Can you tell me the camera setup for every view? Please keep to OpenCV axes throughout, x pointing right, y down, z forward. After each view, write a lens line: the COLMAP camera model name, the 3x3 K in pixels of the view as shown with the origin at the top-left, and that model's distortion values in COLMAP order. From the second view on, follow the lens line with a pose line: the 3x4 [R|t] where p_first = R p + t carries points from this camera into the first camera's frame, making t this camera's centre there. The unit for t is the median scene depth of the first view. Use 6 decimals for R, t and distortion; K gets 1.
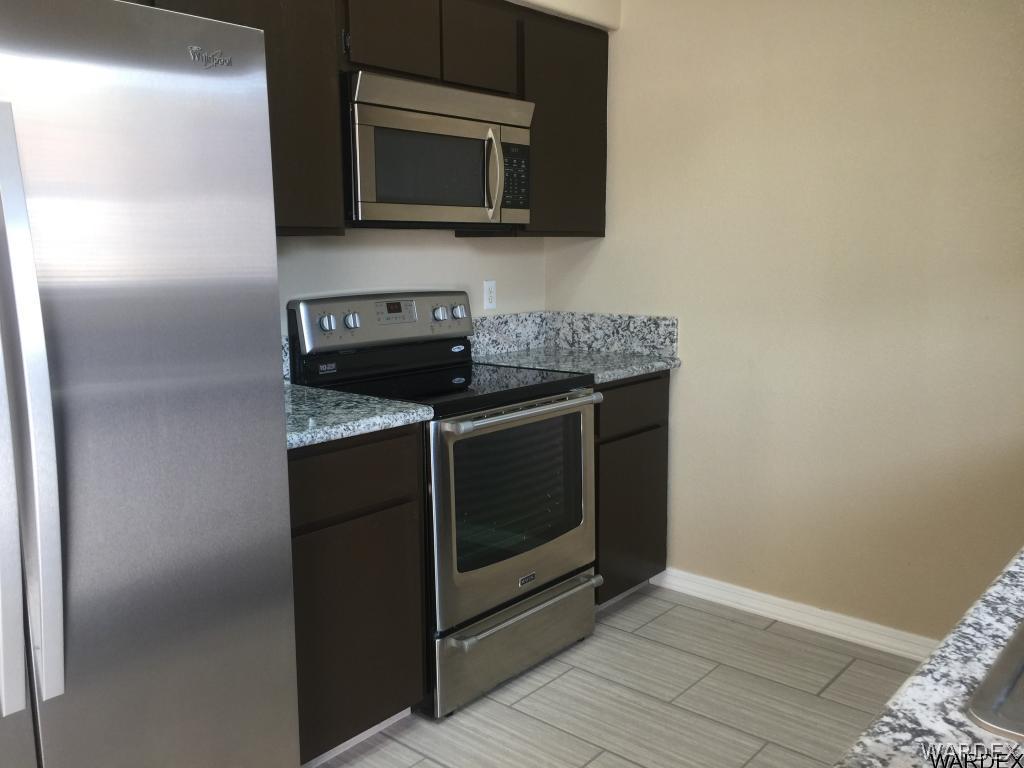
lens RADIAL K [[886.6, 0, 512.0], [0, 886.6, 384.0], [0, 0, 1]] dist [-0.003062, -0.005838]
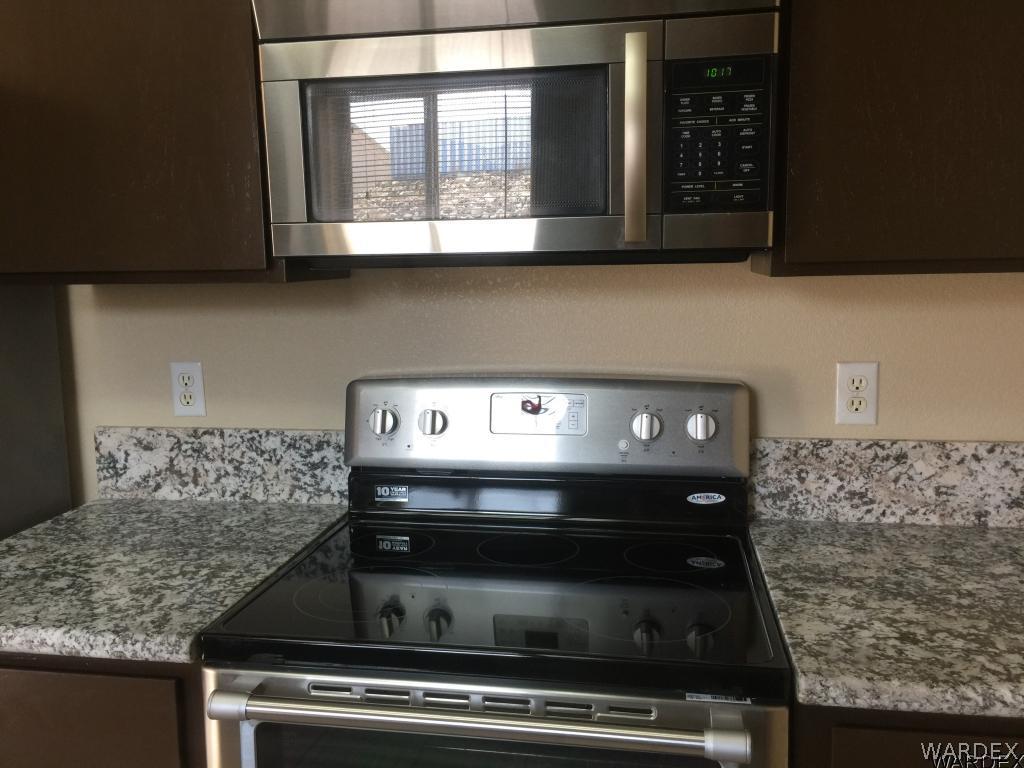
lens RADIAL K [[896.3, 0, 512.1], [0, 896.3, 363.5], [0, 0, 1]] dist [0.012629, 0.001522]
pose [[0.506766, 0.100917, -0.856156, 0.284002], [-0.119125, 0.991795, 0.046393, -0.117133], [0.853813, 0.078479, 0.514630, 0.611432]]
